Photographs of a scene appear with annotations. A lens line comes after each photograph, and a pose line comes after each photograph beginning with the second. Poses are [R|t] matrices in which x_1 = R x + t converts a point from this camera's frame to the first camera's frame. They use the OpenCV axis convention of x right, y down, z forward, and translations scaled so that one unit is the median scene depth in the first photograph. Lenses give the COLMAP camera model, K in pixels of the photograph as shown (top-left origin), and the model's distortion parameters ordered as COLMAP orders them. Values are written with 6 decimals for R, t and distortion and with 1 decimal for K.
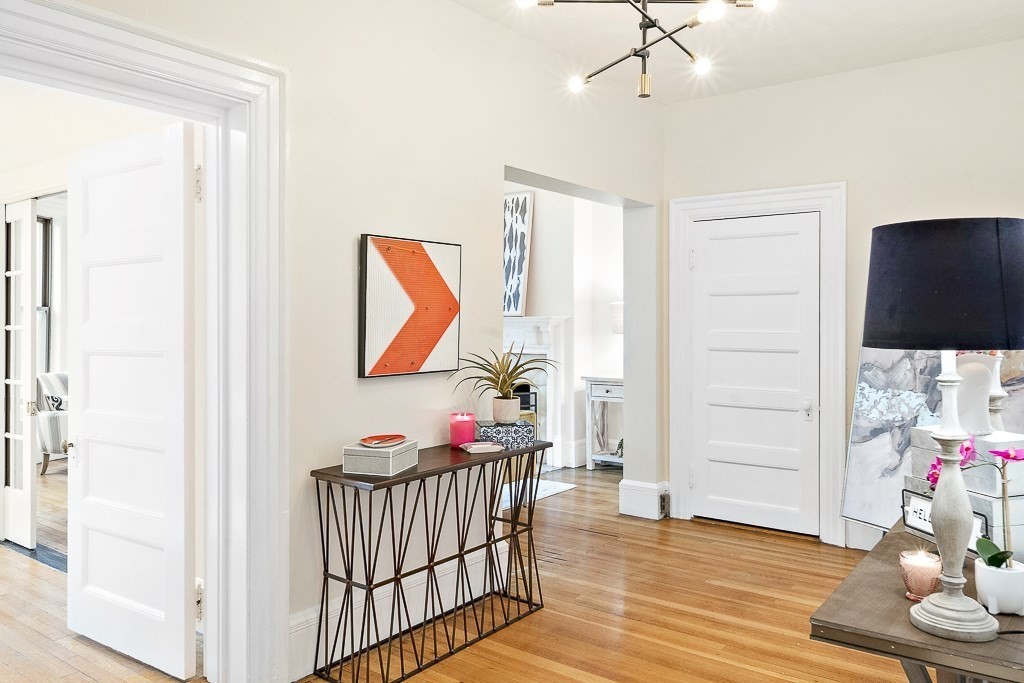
lens RADIAL K [[765.0, 0, 517.8], [0, 765.0, 332.5], [0, 0, 1]] dist [0.002900, -0.003641]
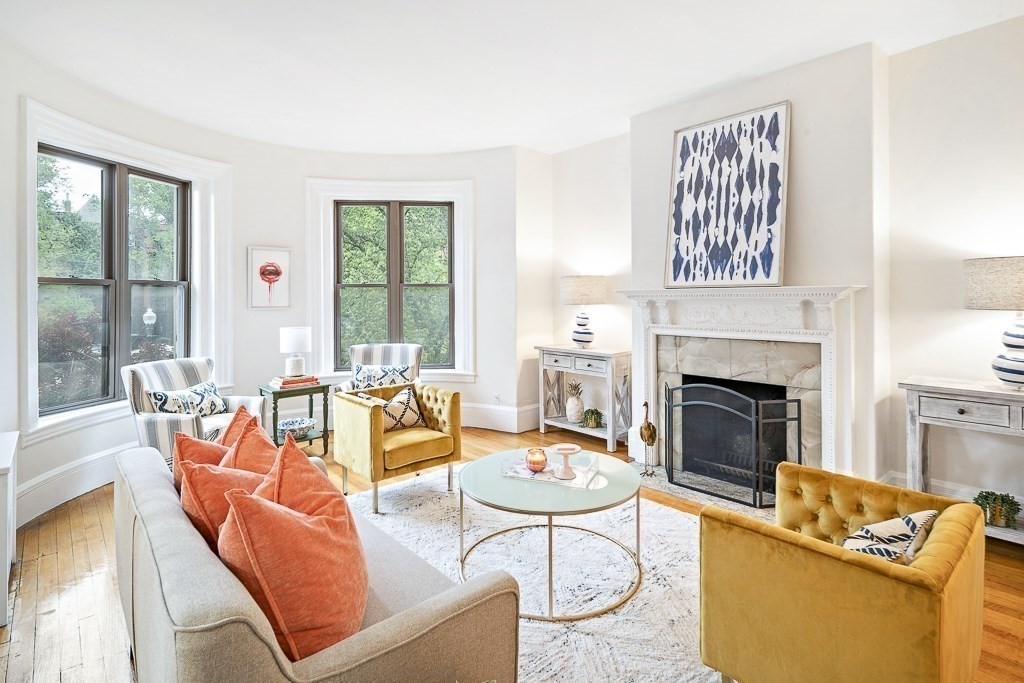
lens RADIAL K [[508.9, 0, 511.7], [0, 508.9, 295.8], [0, 0, 1]] dist [-0.005595, -0.000172]
pose [[0.980097, -0.006076, -0.198425, -0.133588], [0.003170, 0.999883, -0.014958, -0.006762], [0.198492, 0.014032, 0.980002, 0.512141]]
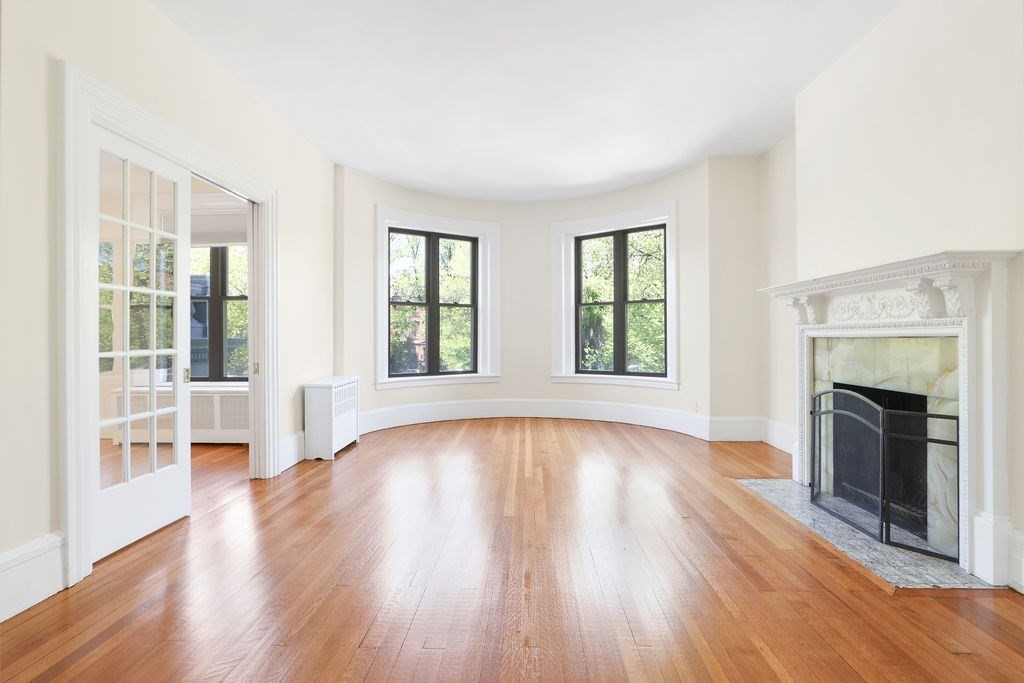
lens RADIAL K [[482.0, 0, 511.4], [0, 482.0, 336.4], [0, 0, 1]] dist [0.002985, 0.000480]
pose [[0.563120, -0.003689, -0.826367, 0.123966], [-0.008266, 0.999915, -0.010096, 0.032899], [0.826334, 0.012515, 0.563041, 0.588362]]
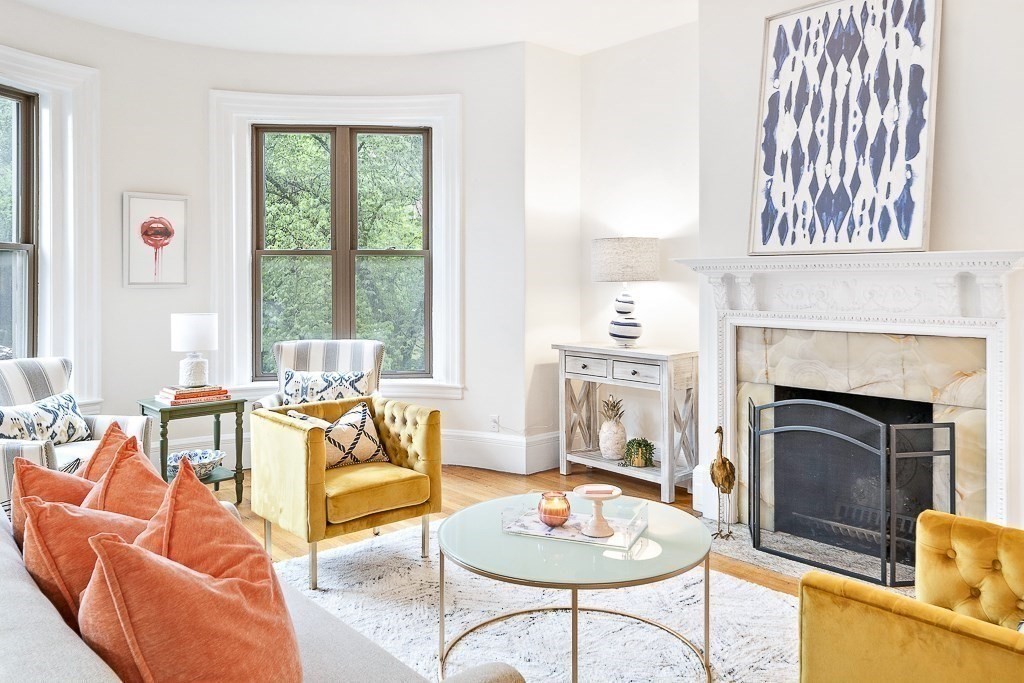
lens RADIAL K [[765.0, 0, 510.0], [0, 765.0, 281.9], [0, 0, 1]] dist [0.002900, -0.003641]
pose [[0.977941, -0.001018, -0.208880, -0.133450], [-0.000531, 0.999973, -0.007361, -0.000151], [0.208882, 0.007310, 0.977913, 0.511812]]
